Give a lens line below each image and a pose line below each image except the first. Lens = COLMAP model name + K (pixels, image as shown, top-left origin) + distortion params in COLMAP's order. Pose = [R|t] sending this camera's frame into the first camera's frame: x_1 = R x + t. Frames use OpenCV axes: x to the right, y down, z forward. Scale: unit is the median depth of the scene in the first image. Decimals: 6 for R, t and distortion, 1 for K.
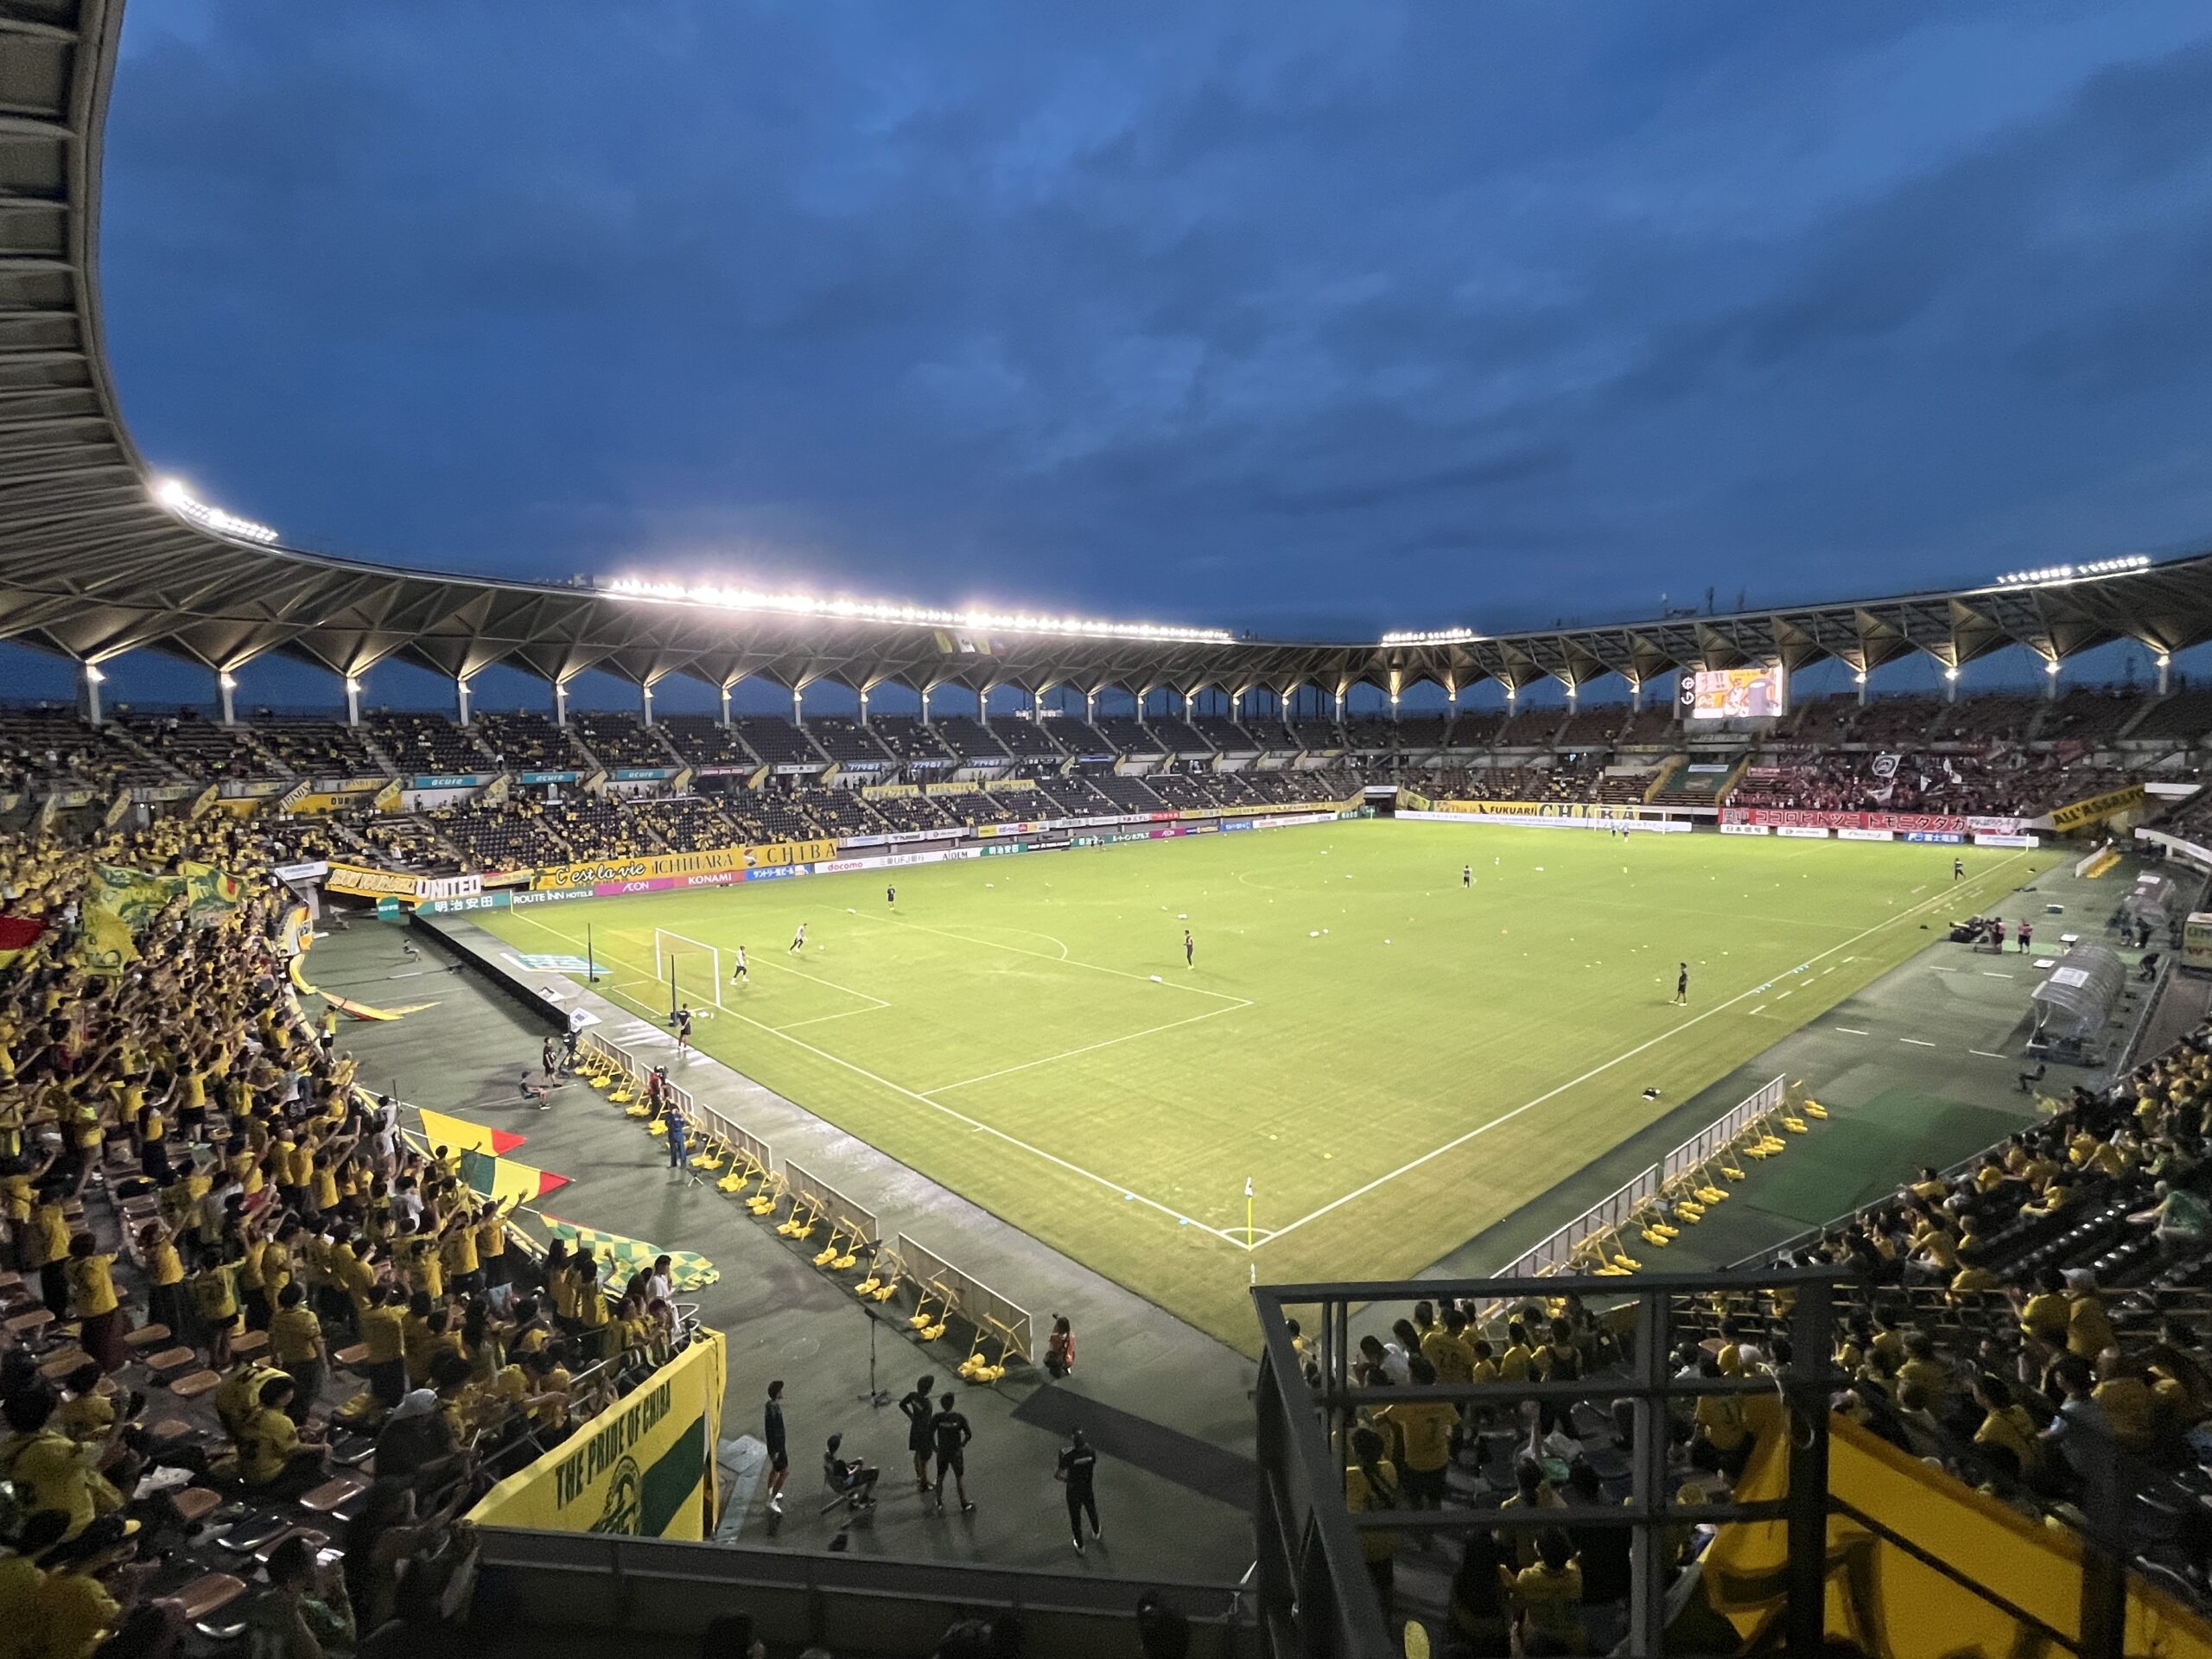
lens RADIAL K [[1042.6, 0, 1104.0], [0, 1042.6, 837.8], [0, 0, 1]] dist [-0.002705, 0.000525]
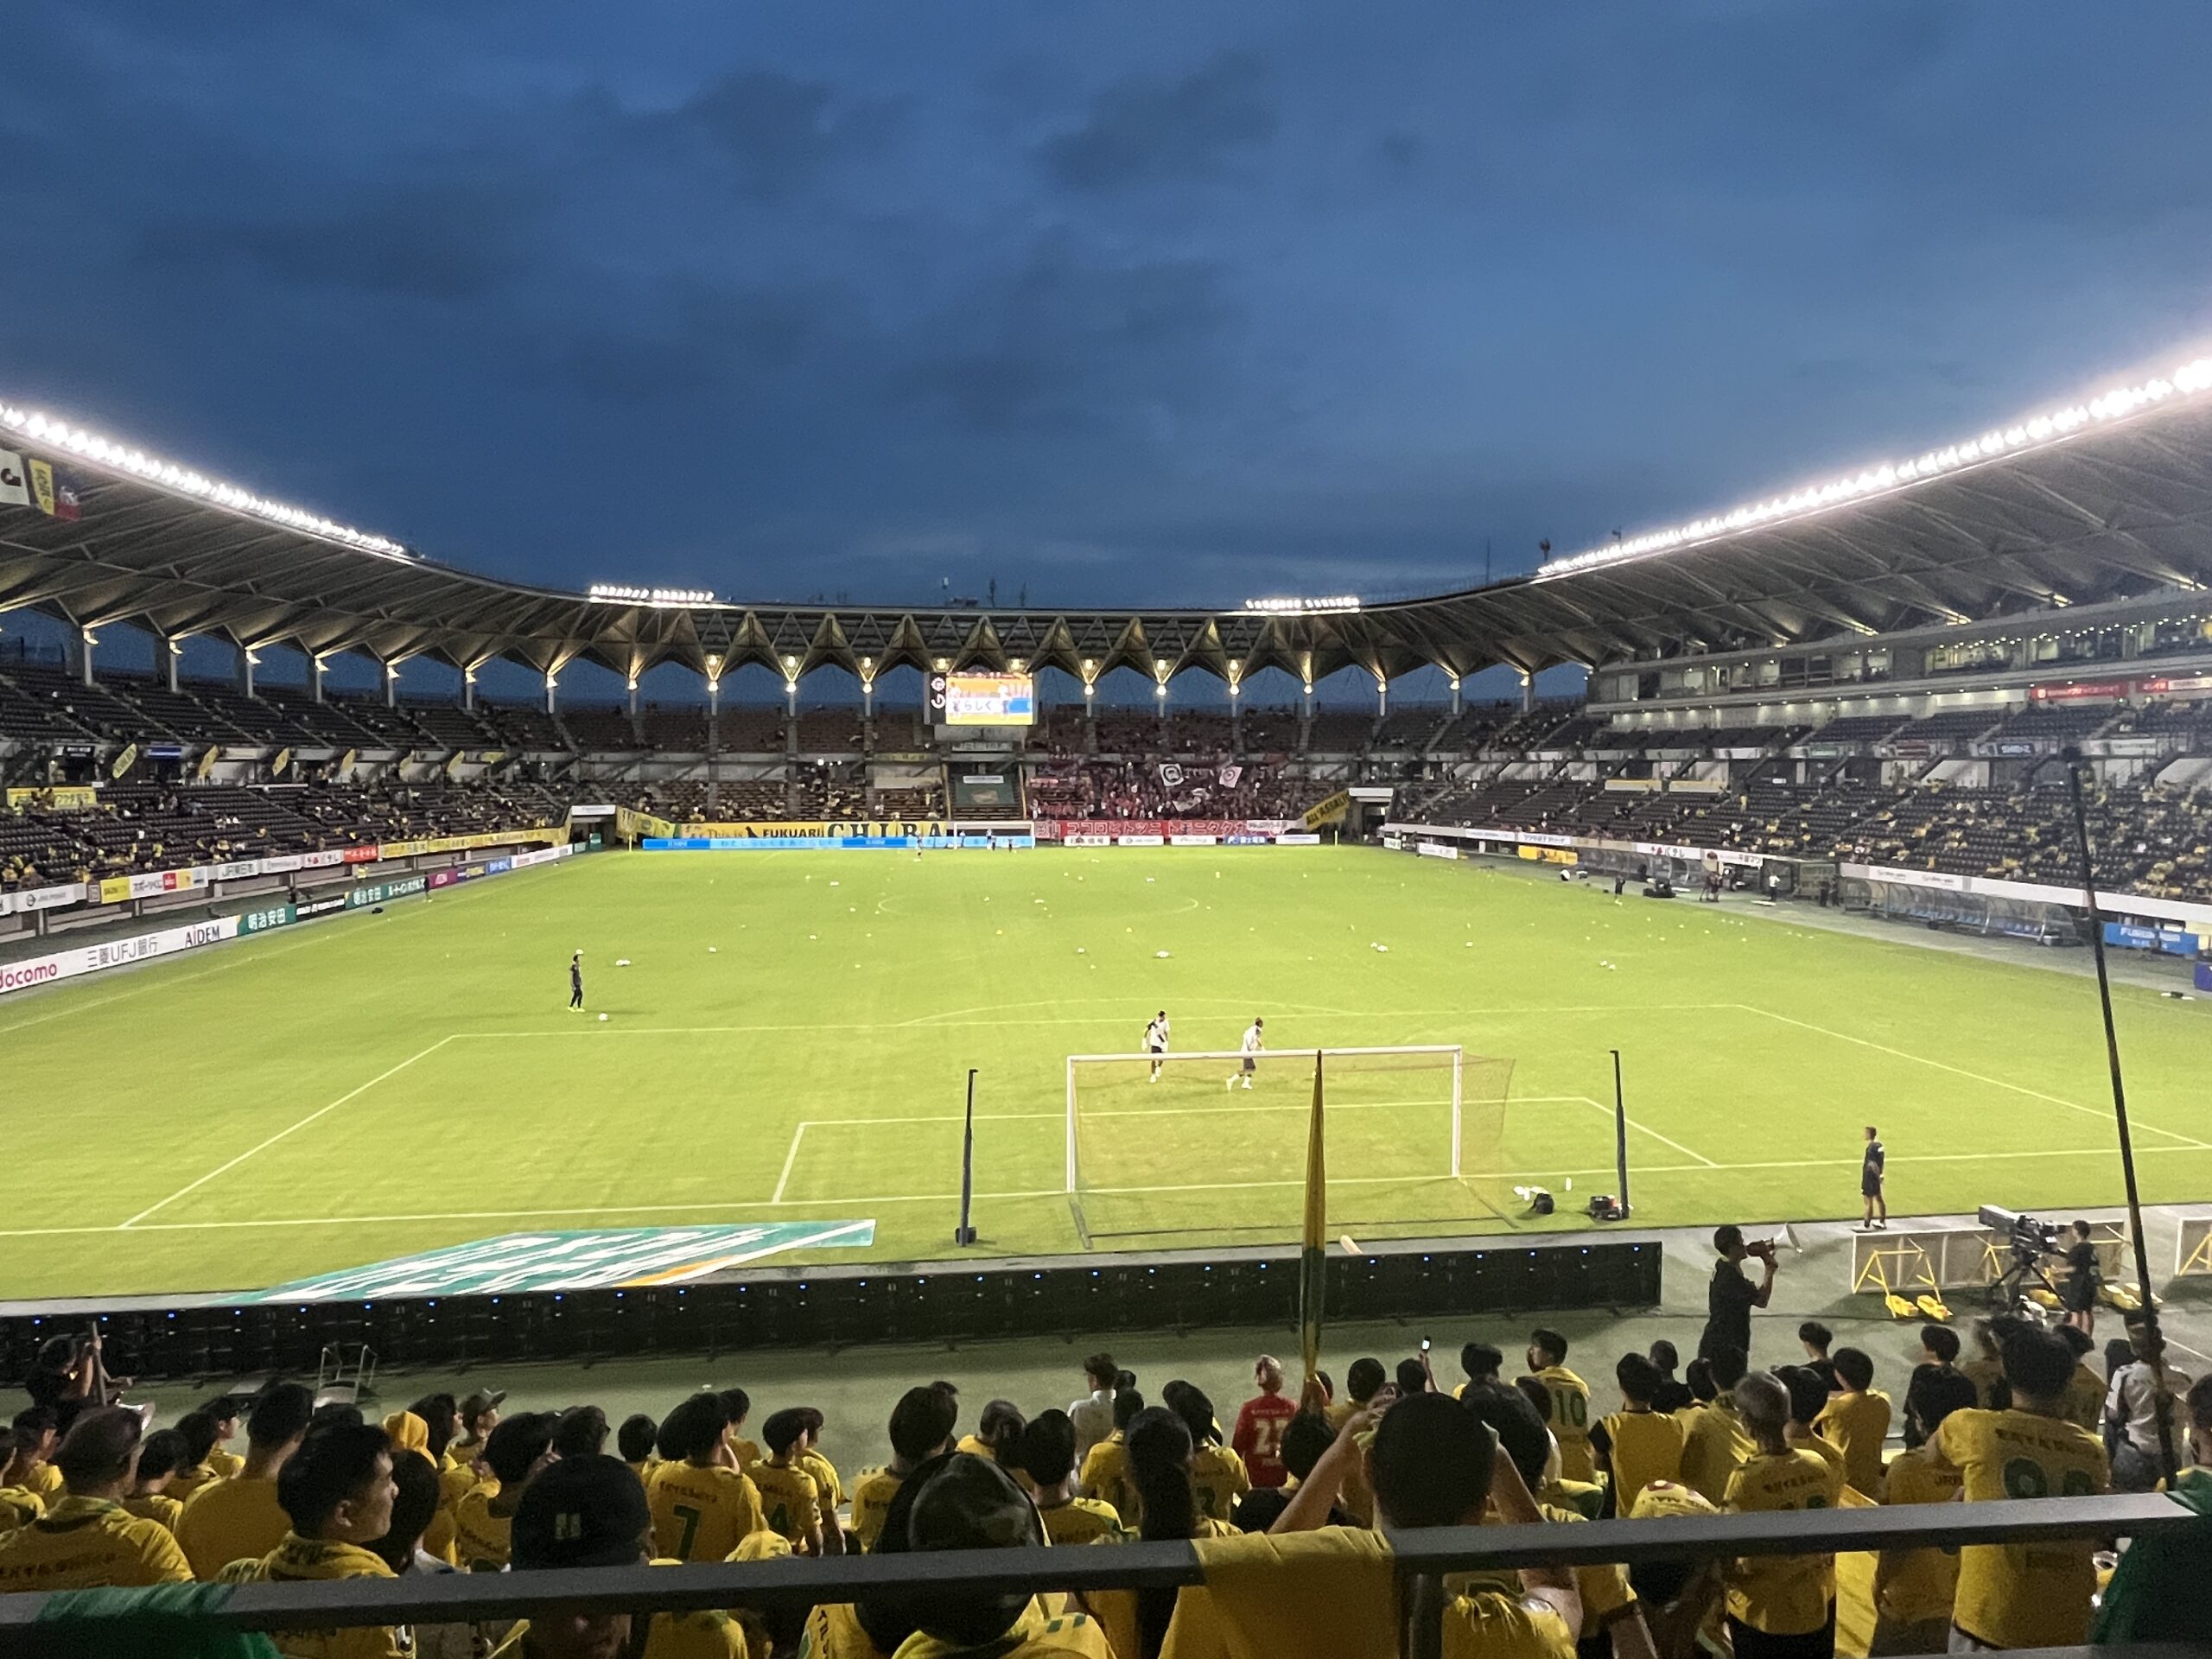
lens RADIAL K [[1342.3, 0, 1094.2], [0, 1342.3, 838.0], [0, 0, 1]] dist [-0.002205, -0.001506]
pose [[0.566116, -0.024149, 0.823972, -0.376388], [0.063519, 0.997877, -0.014395, 0.006924], [-0.821875, 0.060487, 0.566448, 0.325396]]
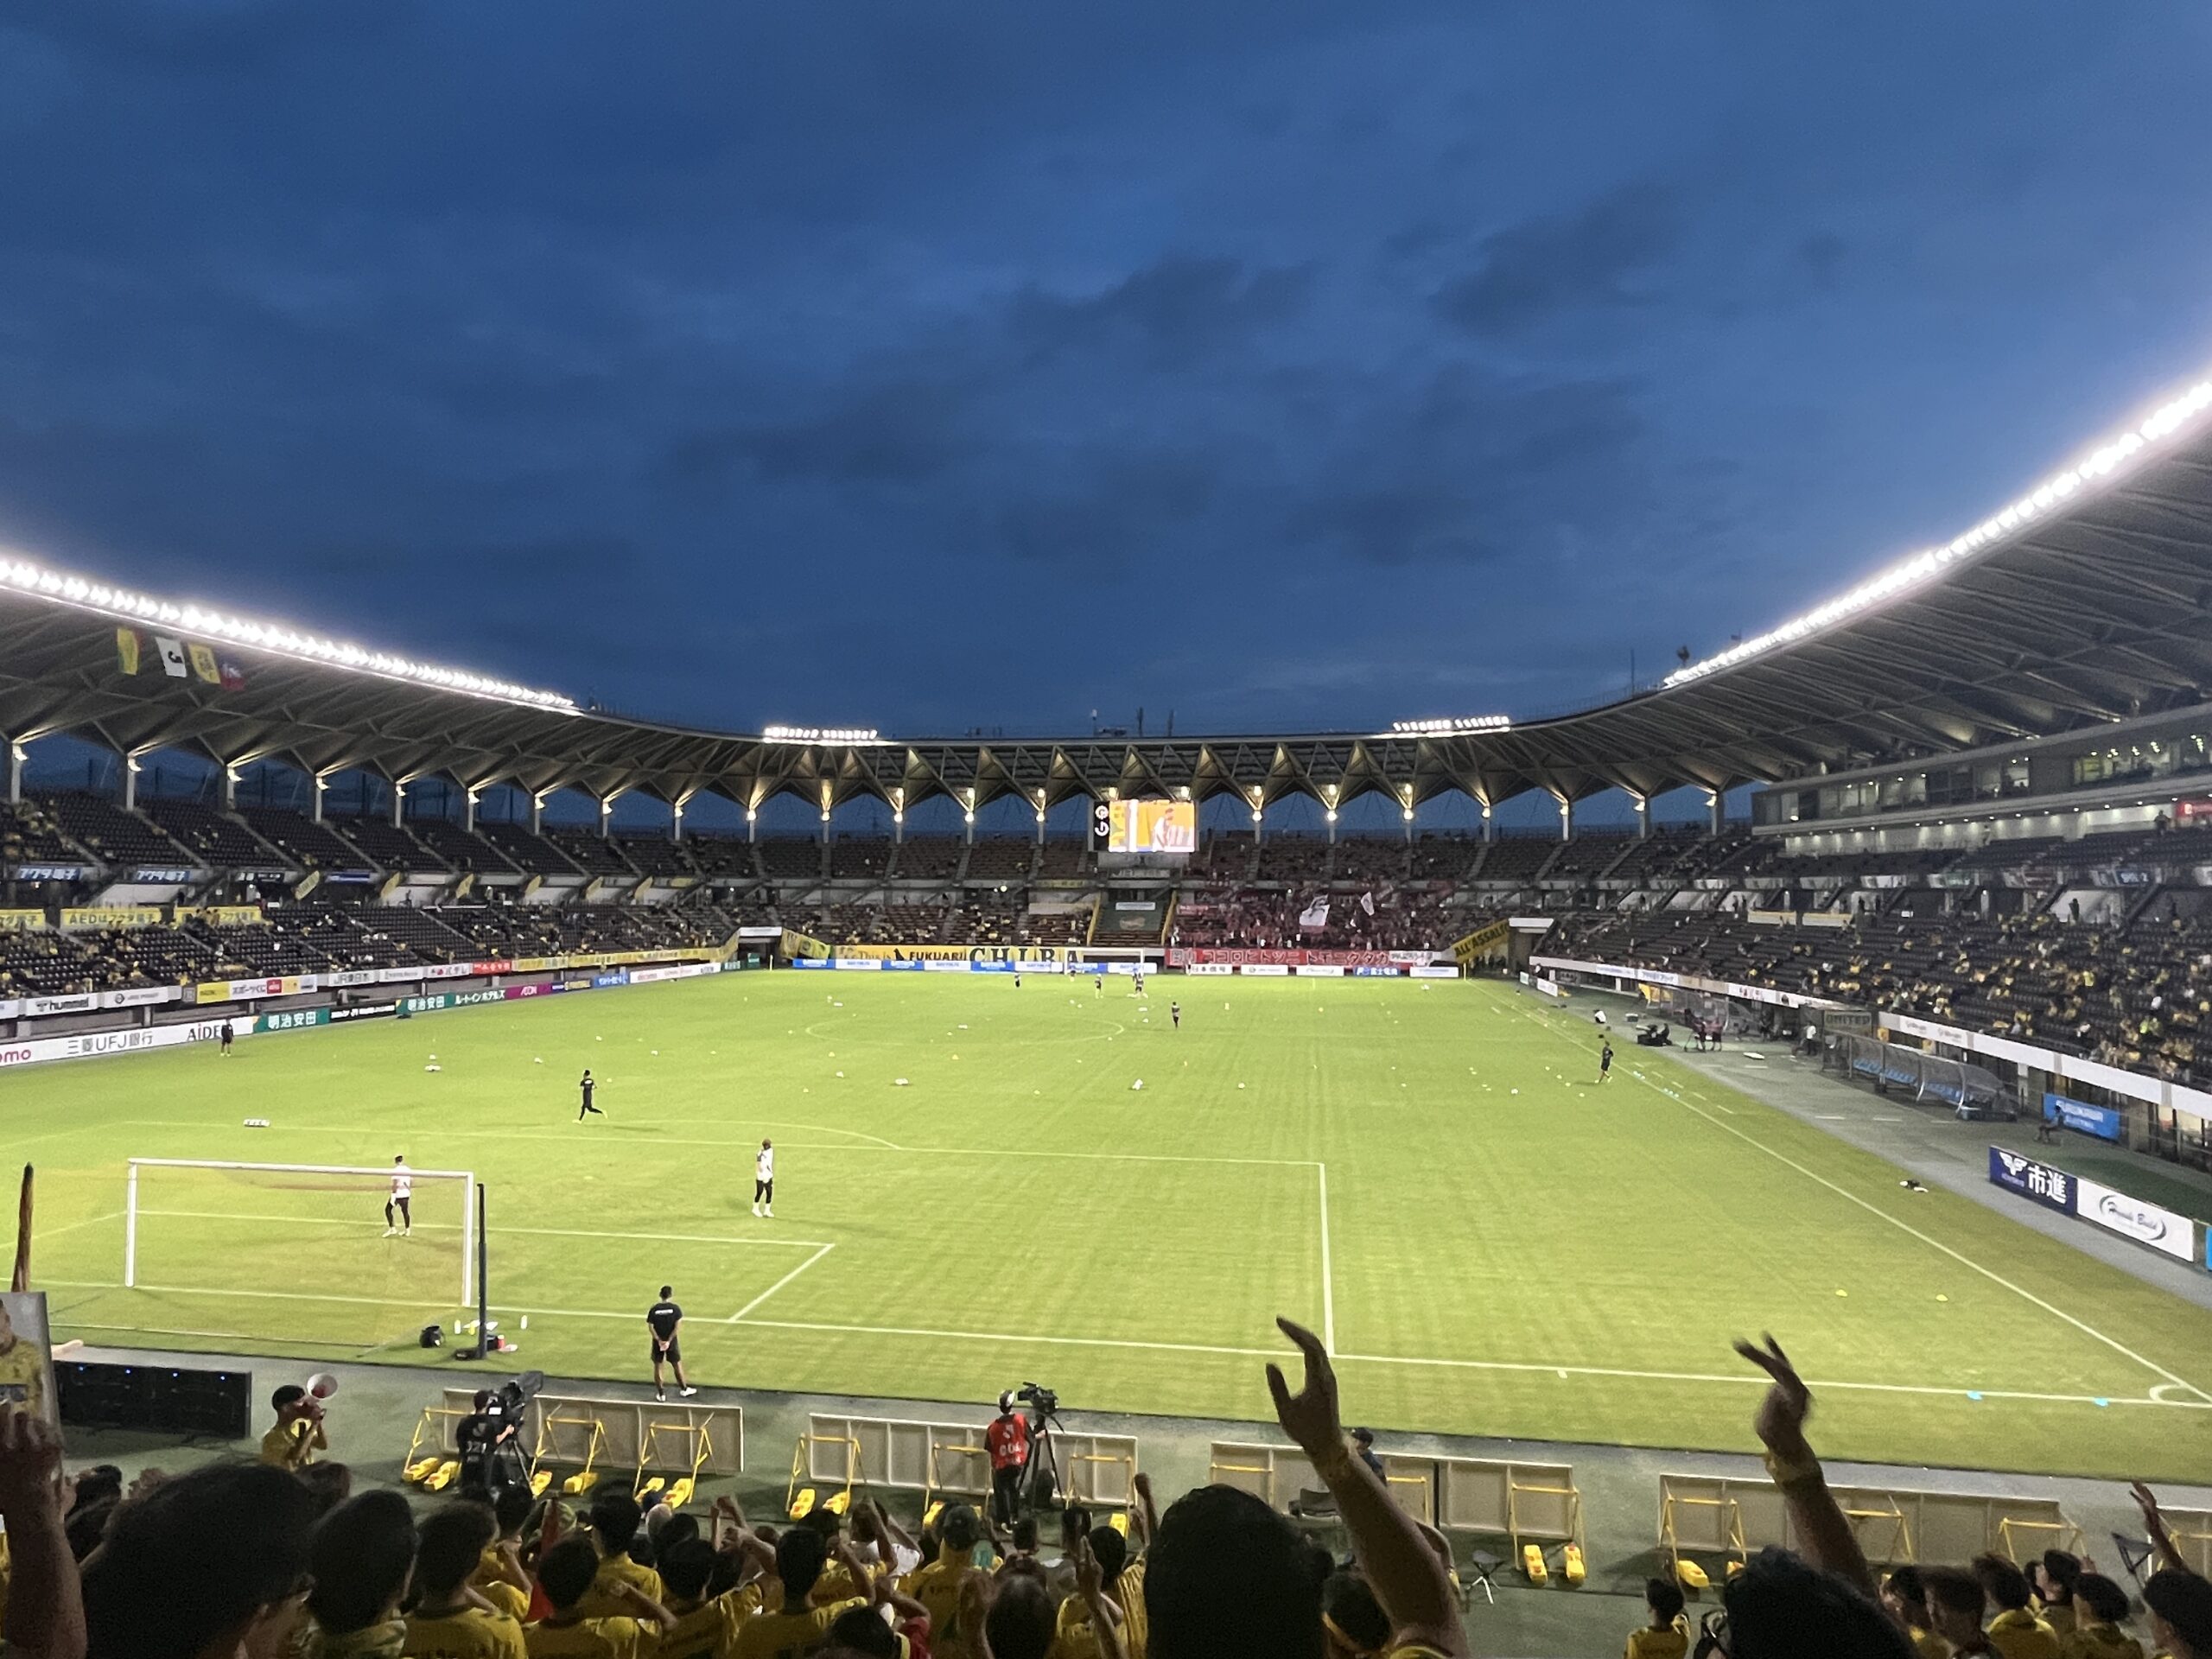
lens RADIAL K [[1342.3, 0, 1099.8], [0, 1342.3, 838.4], [0, 0, 1]] dist [-0.002205, -0.001506]
pose [[0.770984, 0.048470, 0.635007, -0.217873], [0.038145, 0.991795, -0.122016, 0.018468], [-0.635711, 0.118295, 0.762809, 0.153206]]
